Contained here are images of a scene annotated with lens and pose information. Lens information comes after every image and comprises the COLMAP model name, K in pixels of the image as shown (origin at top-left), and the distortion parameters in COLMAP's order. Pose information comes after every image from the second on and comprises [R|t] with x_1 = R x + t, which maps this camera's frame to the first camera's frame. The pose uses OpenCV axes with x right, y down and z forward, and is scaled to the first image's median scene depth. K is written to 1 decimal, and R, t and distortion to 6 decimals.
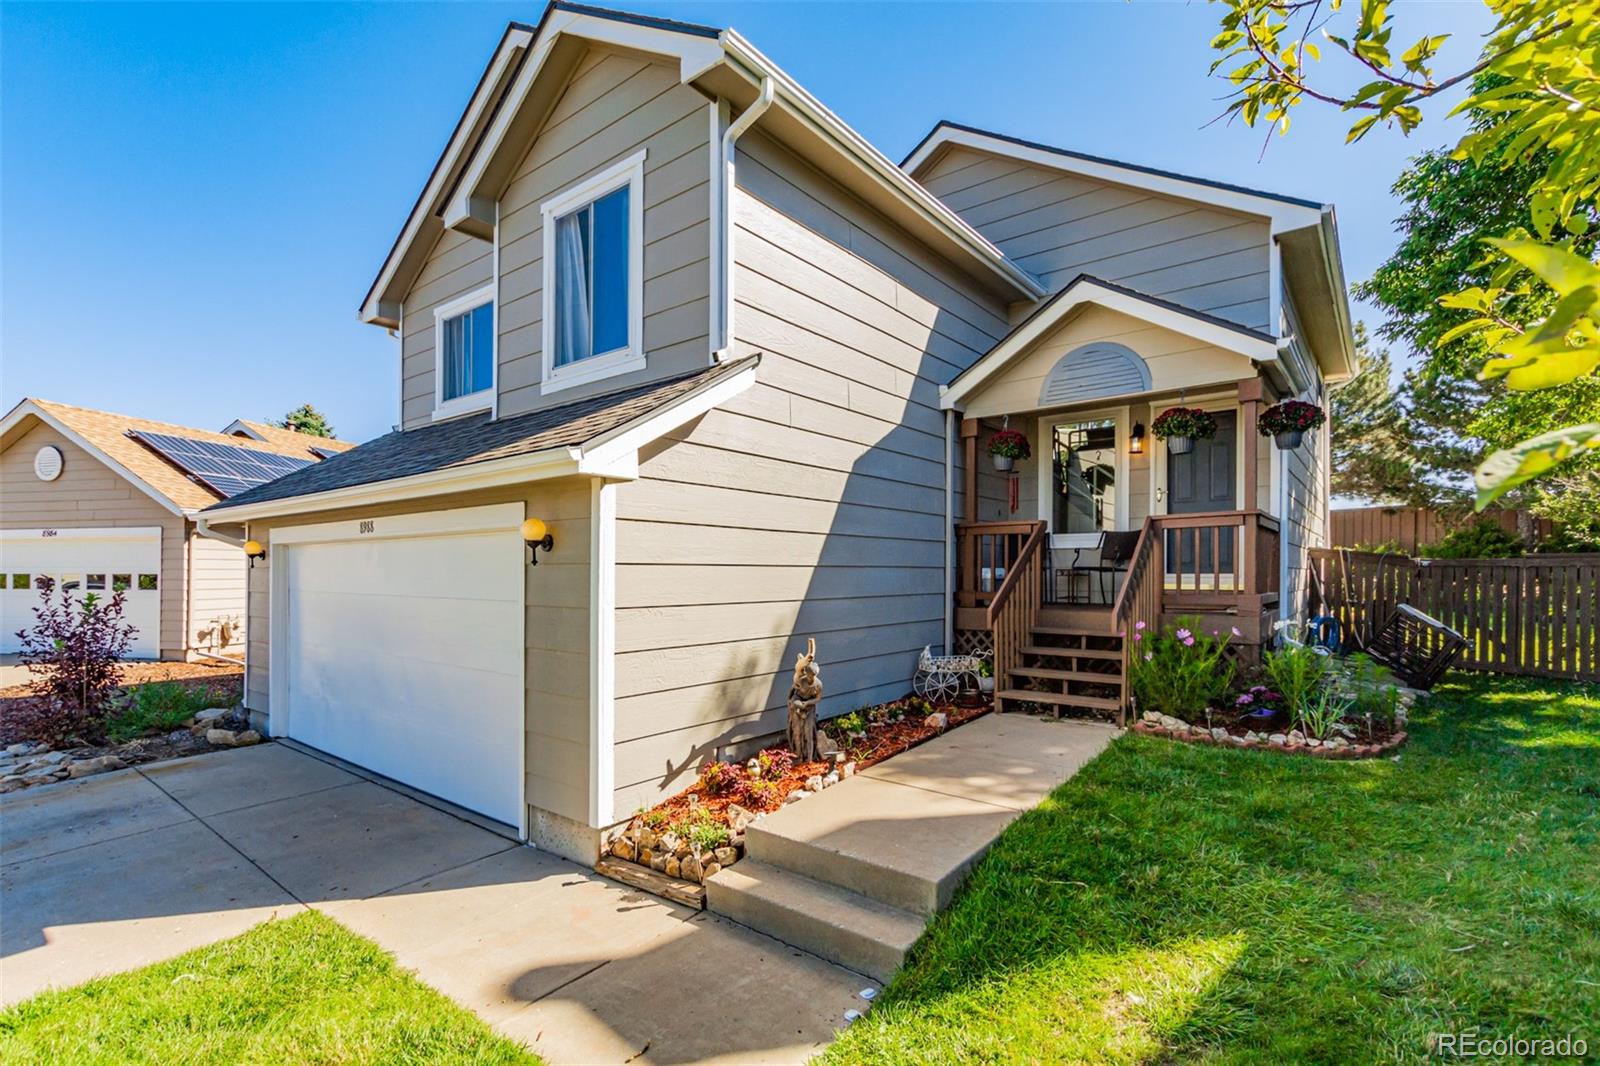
lens RADIAL K [[728.6, 0, 831.4], [0, 728.6, 568.5], [0, 0, 1]] dist [0.007414, -0.002746]
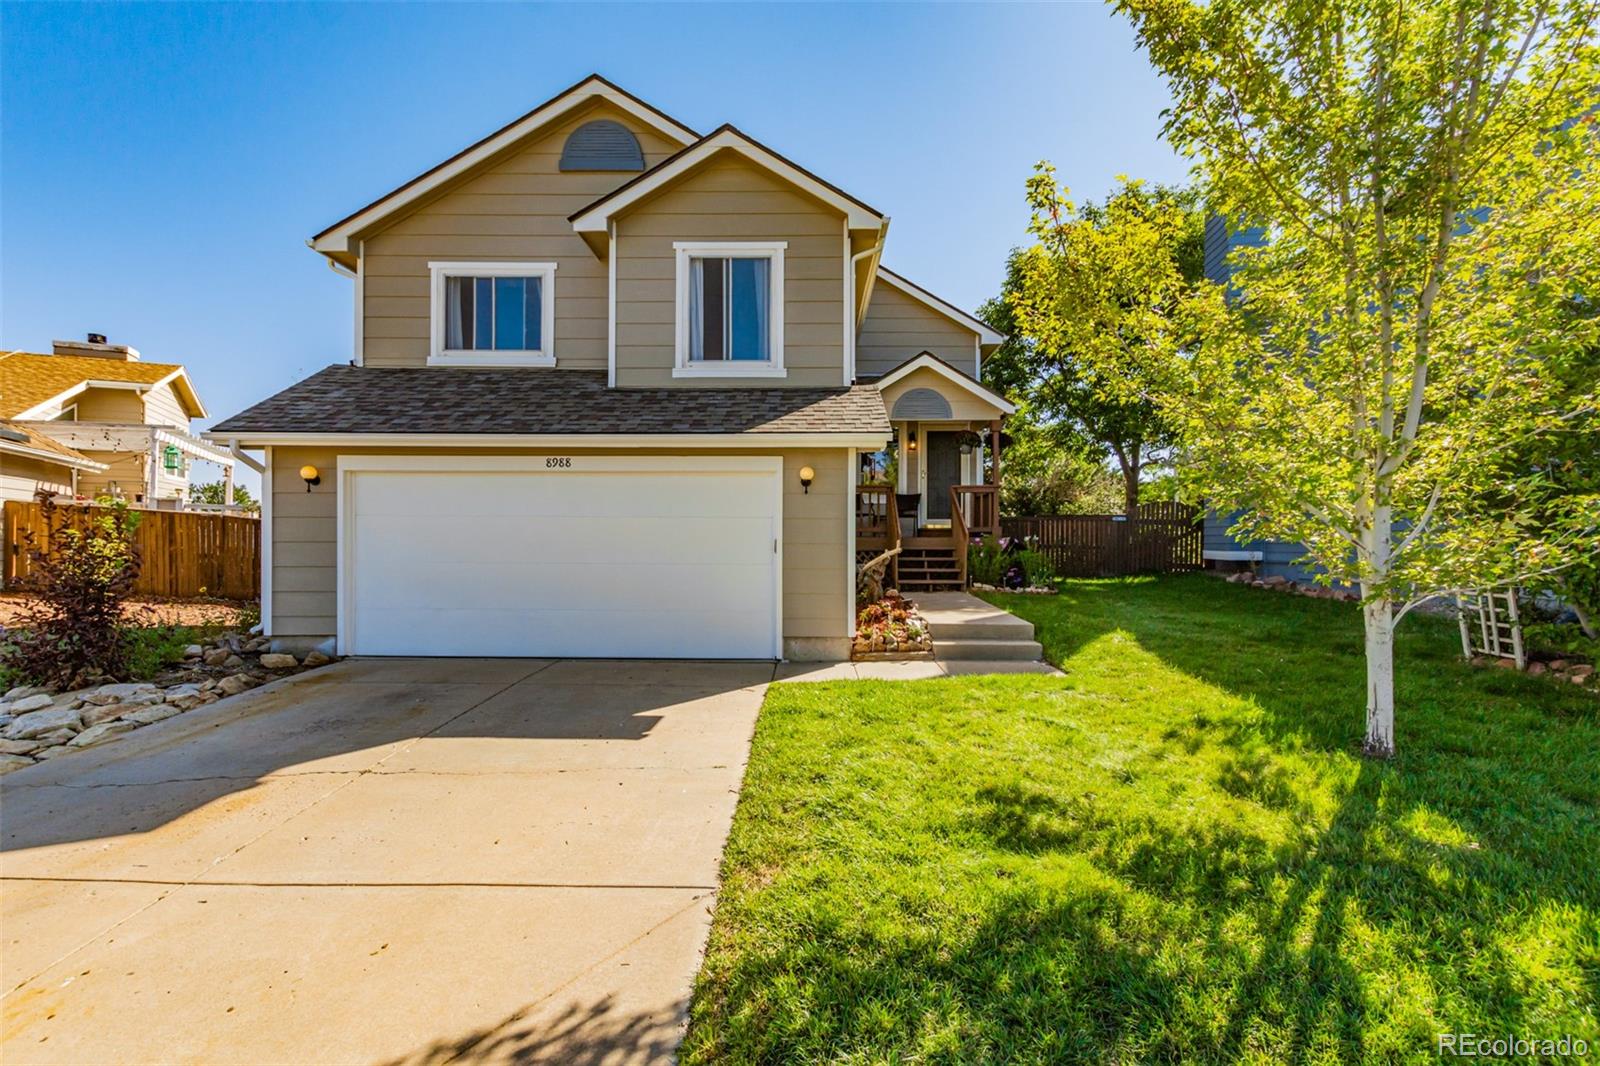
lens RADIAL K [[728.6, 0, 791.4], [0, 728.6, 539.2], [0, 0, 1]] dist [0.007414, -0.002746]
pose [[0.795009, 0.006499, 0.606563, -1.099212], [-0.002965, 0.999972, -0.006829, 0.086018], [-0.606591, 0.003630, 0.795006, -0.260415]]
